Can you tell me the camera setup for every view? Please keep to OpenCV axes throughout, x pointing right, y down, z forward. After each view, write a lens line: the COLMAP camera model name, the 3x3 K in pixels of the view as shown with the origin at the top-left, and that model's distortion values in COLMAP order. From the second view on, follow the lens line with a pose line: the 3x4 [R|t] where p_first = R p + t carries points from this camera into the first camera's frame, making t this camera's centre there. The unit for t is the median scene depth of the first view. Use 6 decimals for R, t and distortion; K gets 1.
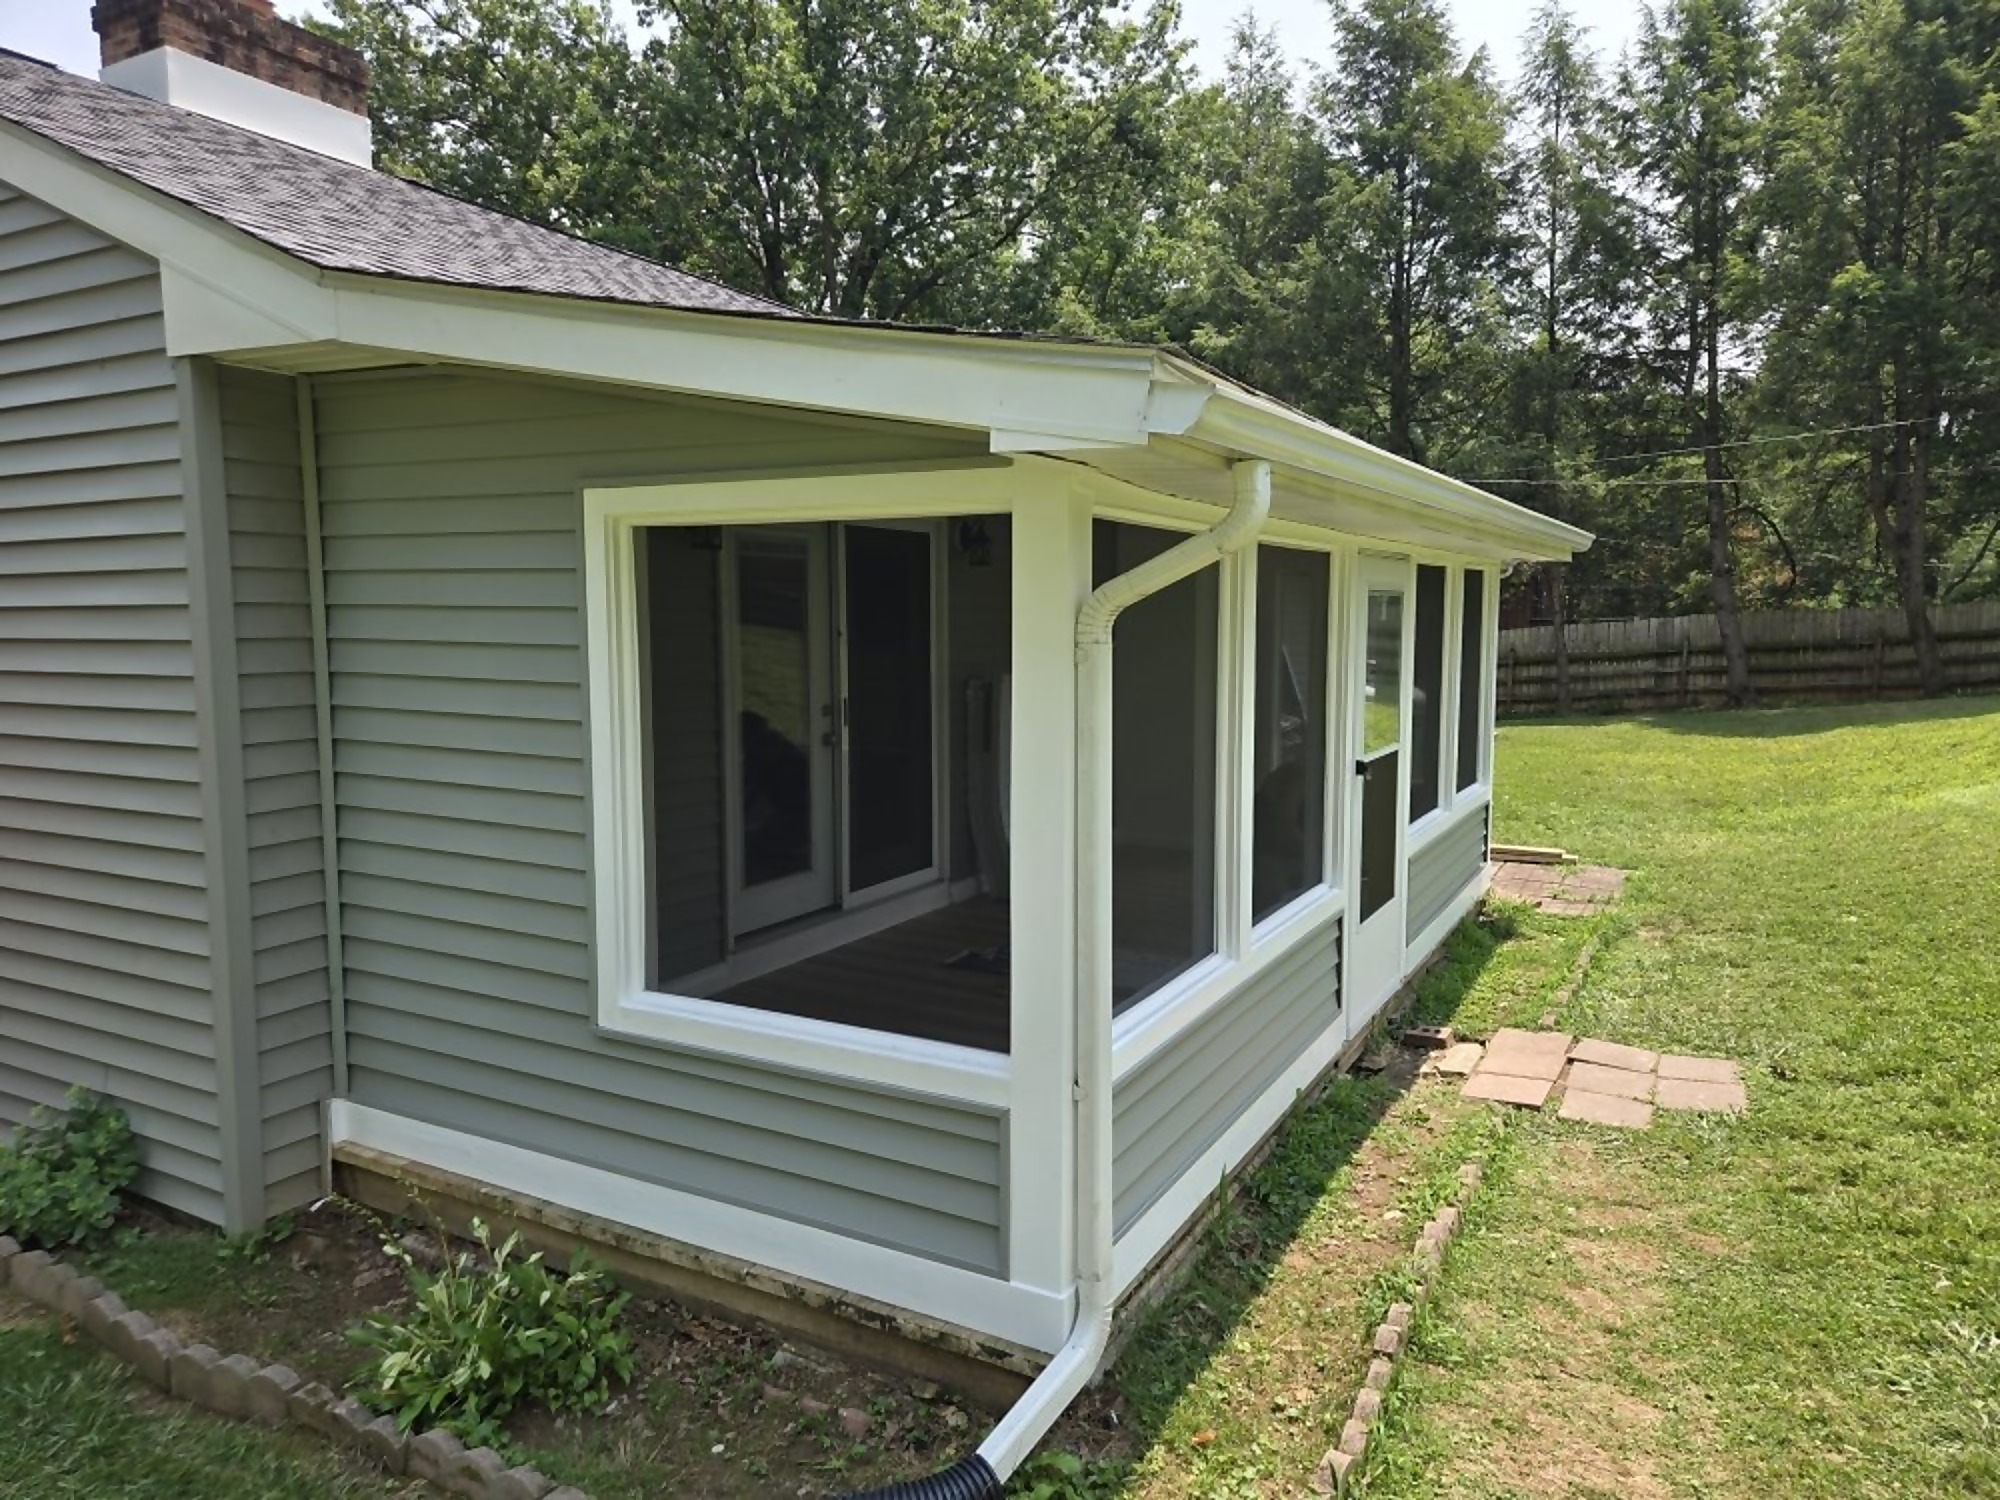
lens RADIAL K [[1336.5, 0, 1000.0], [0, 1336.5, 750.0], [0, 0, 1]] dist [0.064176, -0.045498]
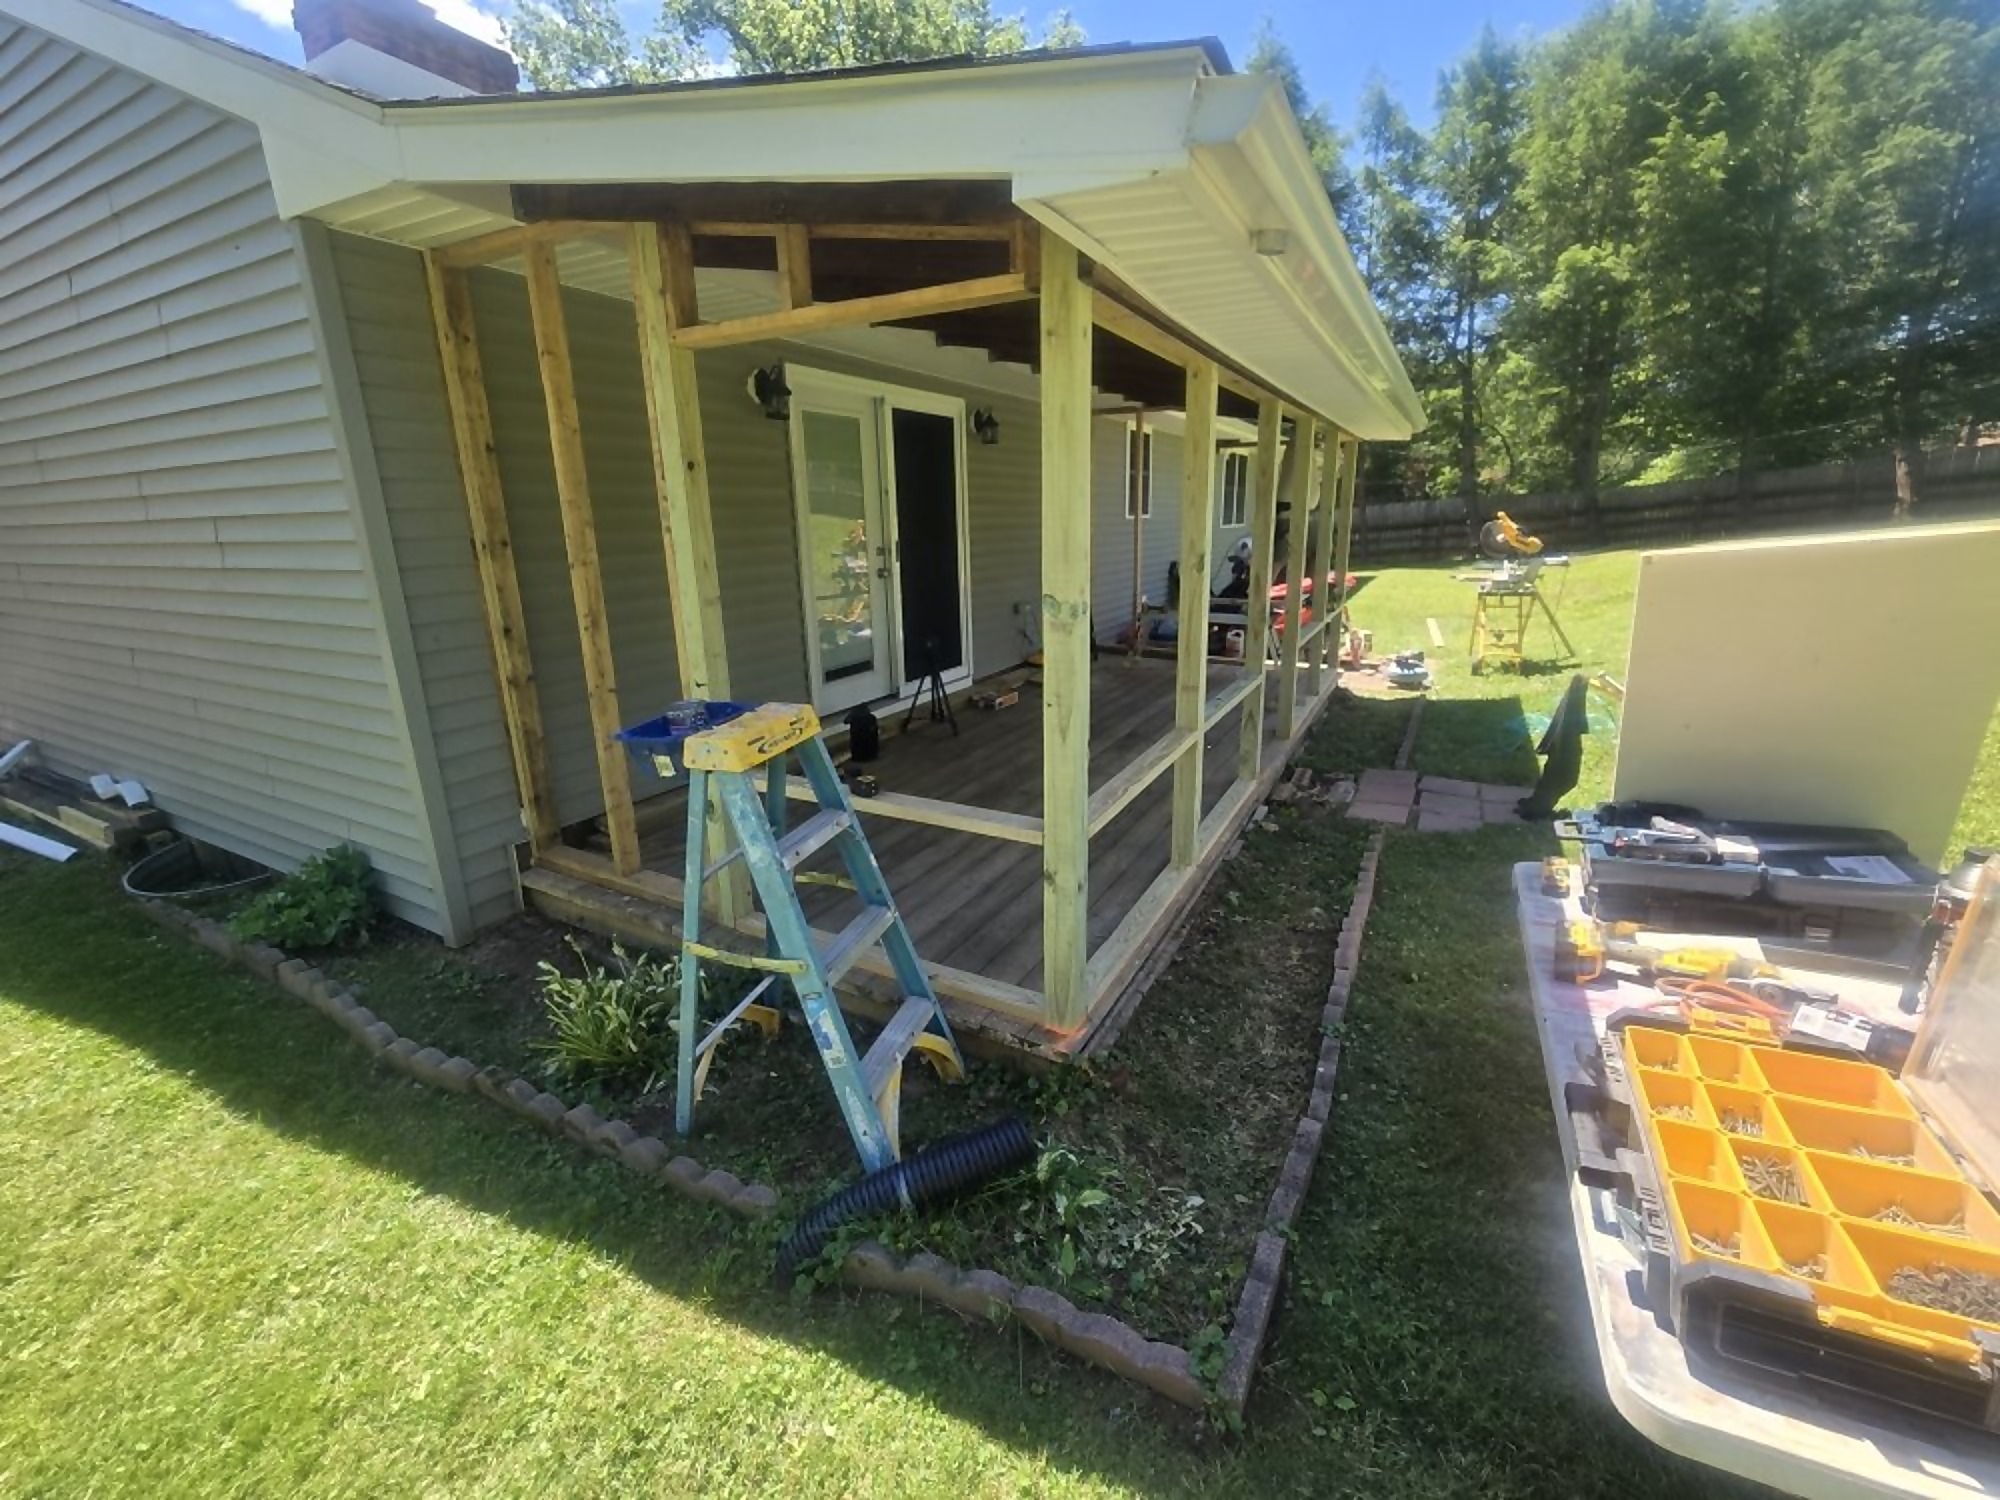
lens RADIAL K [[825.3, 0, 1007.0], [0, 825.3, 734.0], [0, 0, 1]] dist [-0.000498, 0.000200]
pose [[0.999765, -0.020905, 0.005716, -0.006973], [0.019714, 0.986786, 0.160825, 0.016524], [-0.009003, -0.160675, 0.986966, 0.111020]]
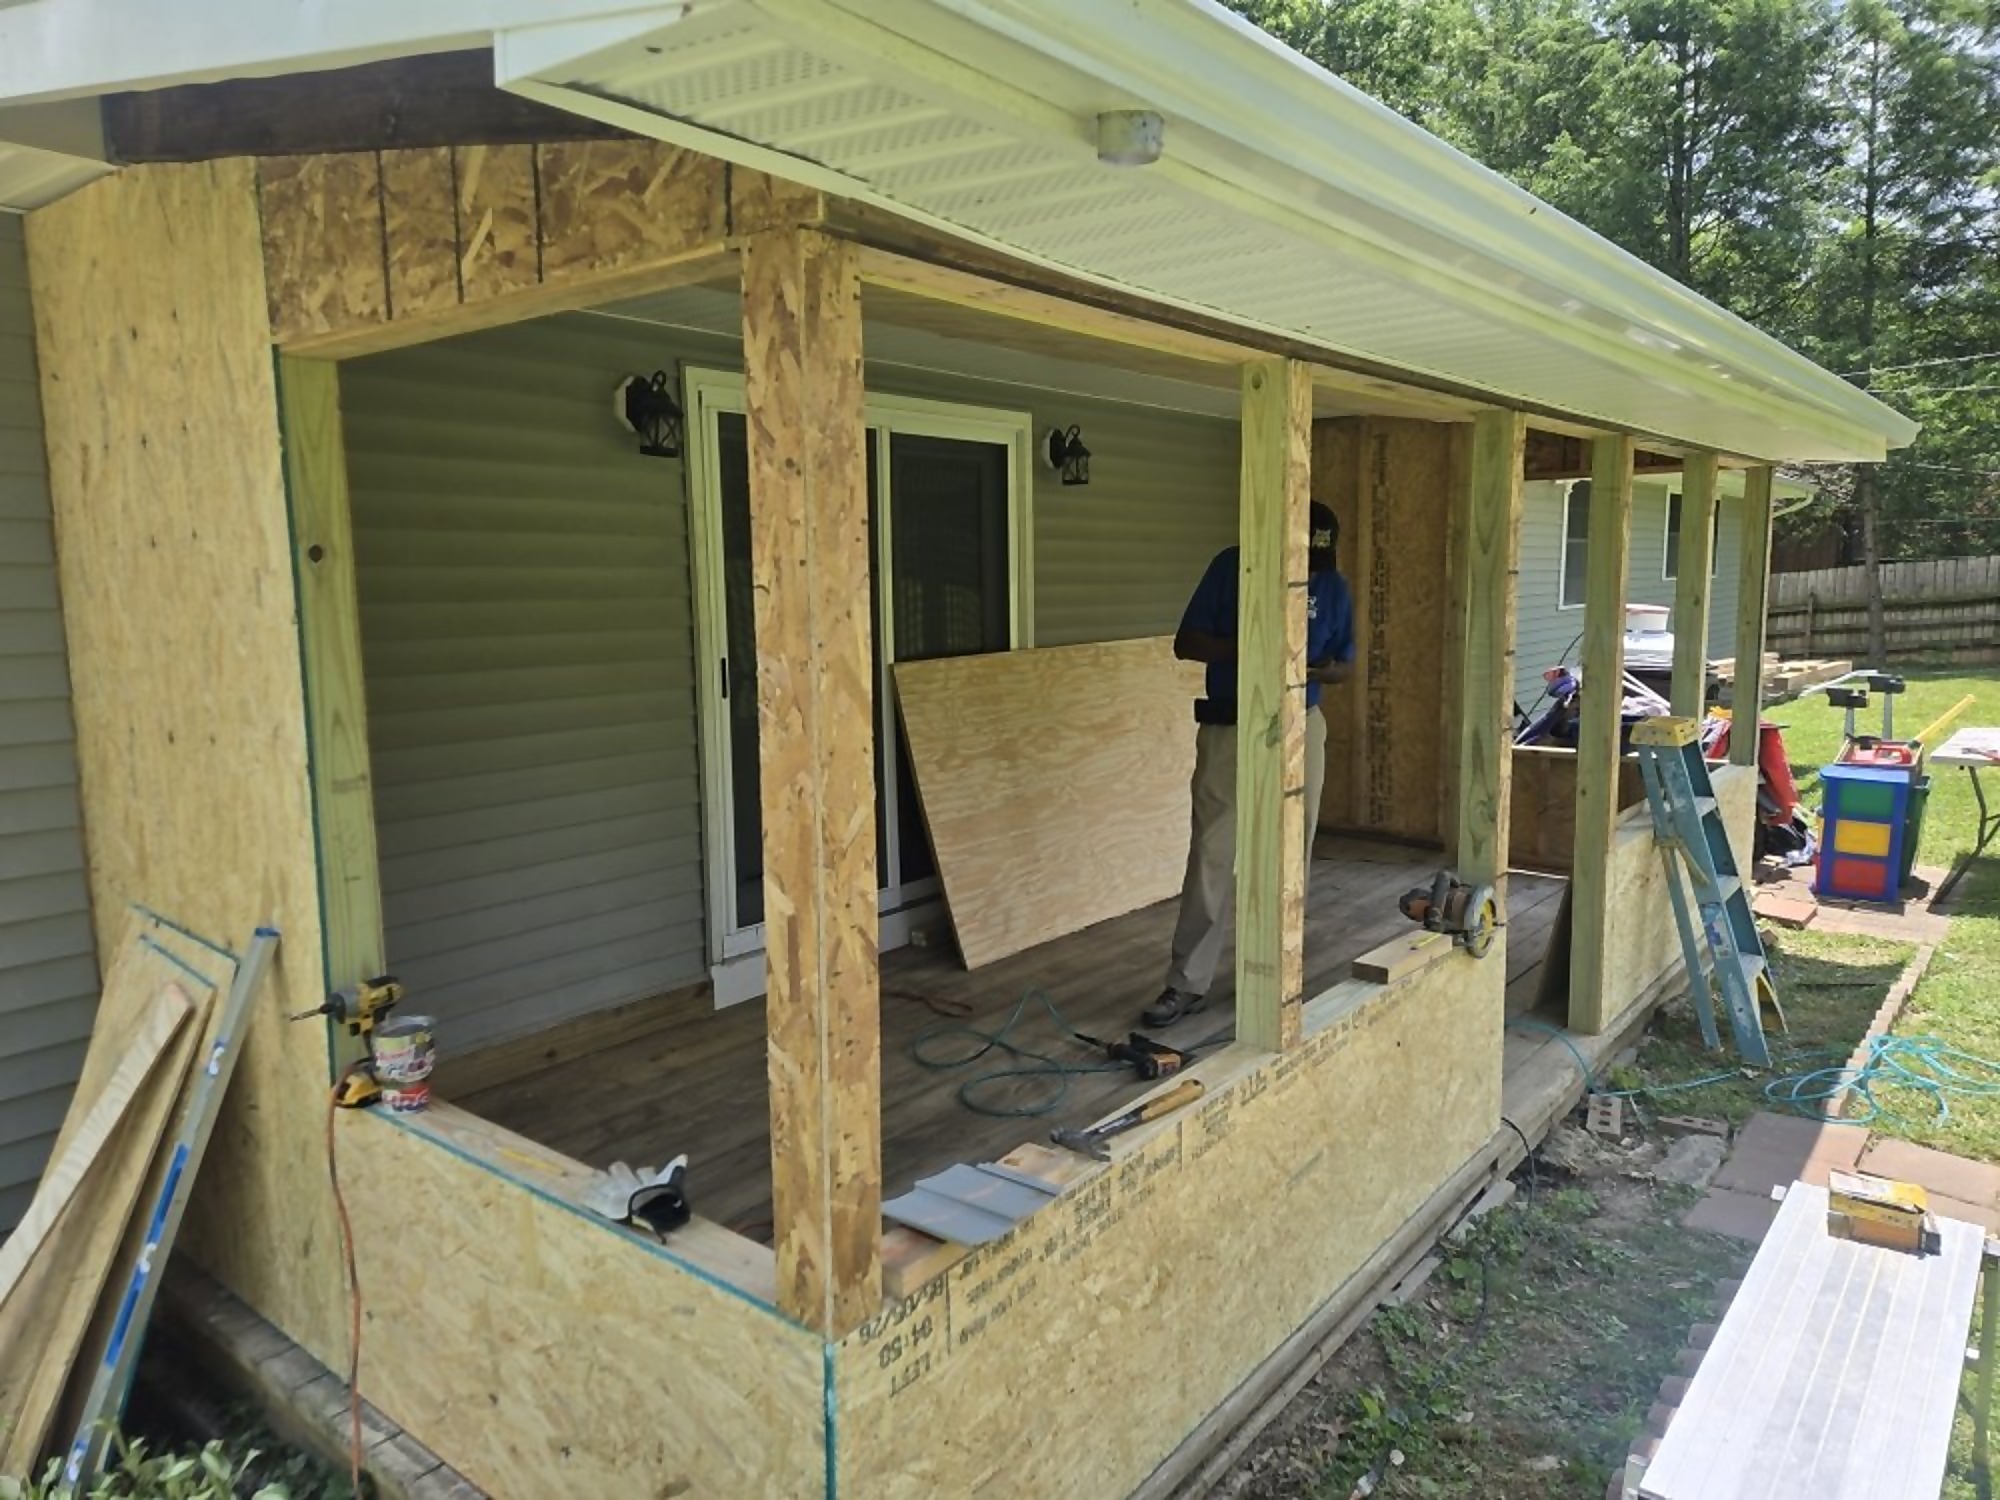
lens RADIAL K [[1336.5, 0, 1000.0], [0, 1336.5, 750.0], [0, 0, 1]] dist [0.064176, -0.045498]
pose [[0.984497, 0.006539, -0.175279, 0.075062], [-0.001226, 0.999537, 0.030404, -0.002213], [0.175397, -0.029718, 0.984049, 0.170728]]
